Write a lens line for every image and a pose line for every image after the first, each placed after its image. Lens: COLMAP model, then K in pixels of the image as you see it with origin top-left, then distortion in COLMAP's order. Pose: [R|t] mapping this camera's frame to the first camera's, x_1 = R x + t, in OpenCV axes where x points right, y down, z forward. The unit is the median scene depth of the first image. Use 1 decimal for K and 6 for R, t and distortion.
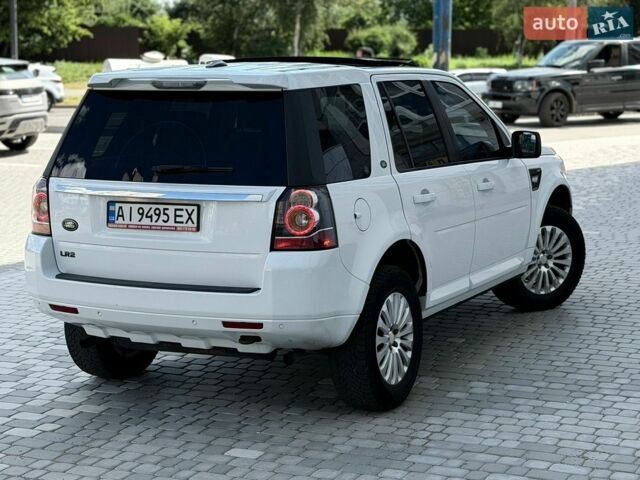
lens RADIAL K [[1417.9, 0, 296.9], [0, 1417.9, 239.8], [0, 0, 1]] dist [0.113139, 0.329810]
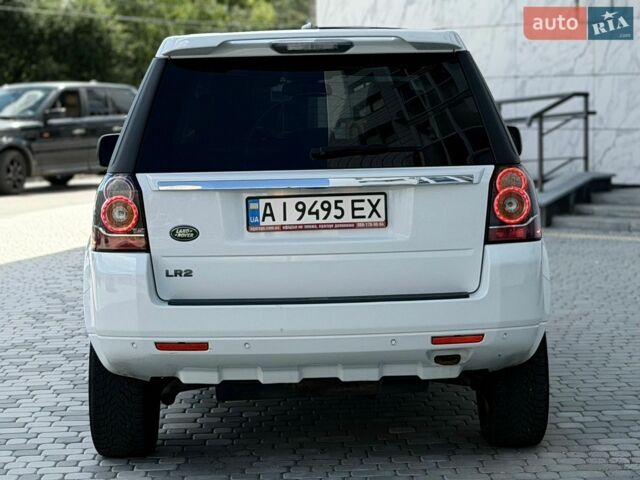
lens RADIAL K [[1877.0, 0, 320.0], [0, 1877.0, 240.0], [0, 0, 1]] dist [0.144092, 0.420339]
pose [[0.879137, -0.042044, 0.474712, -0.578340], [0.077573, 0.995441, -0.055496, 0.054658], [-0.470214, 0.085614, 0.878390, 0.097770]]
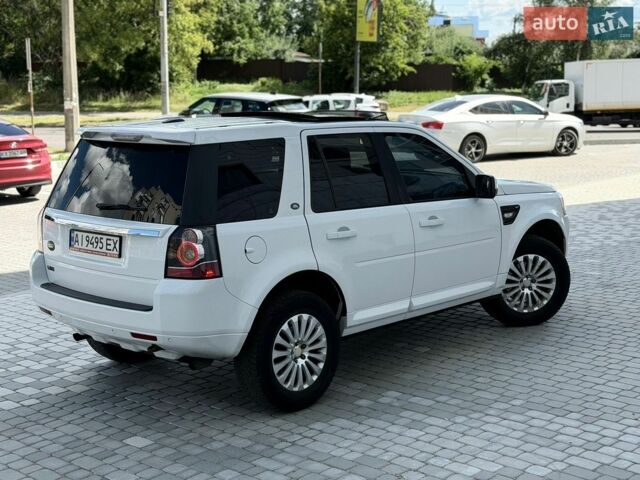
lens RADIAL K [[1043.1, 0, 291.0], [0, 1043.1, 240.8], [0, 0, 1]] dist [0.148557, 0.039105]
pose [[0.953542, 0.045026, -0.297876, 0.332706], [-0.038690, 0.998883, 0.027138, -0.049677], [0.298765, -0.014352, 0.954219, 0.167733]]
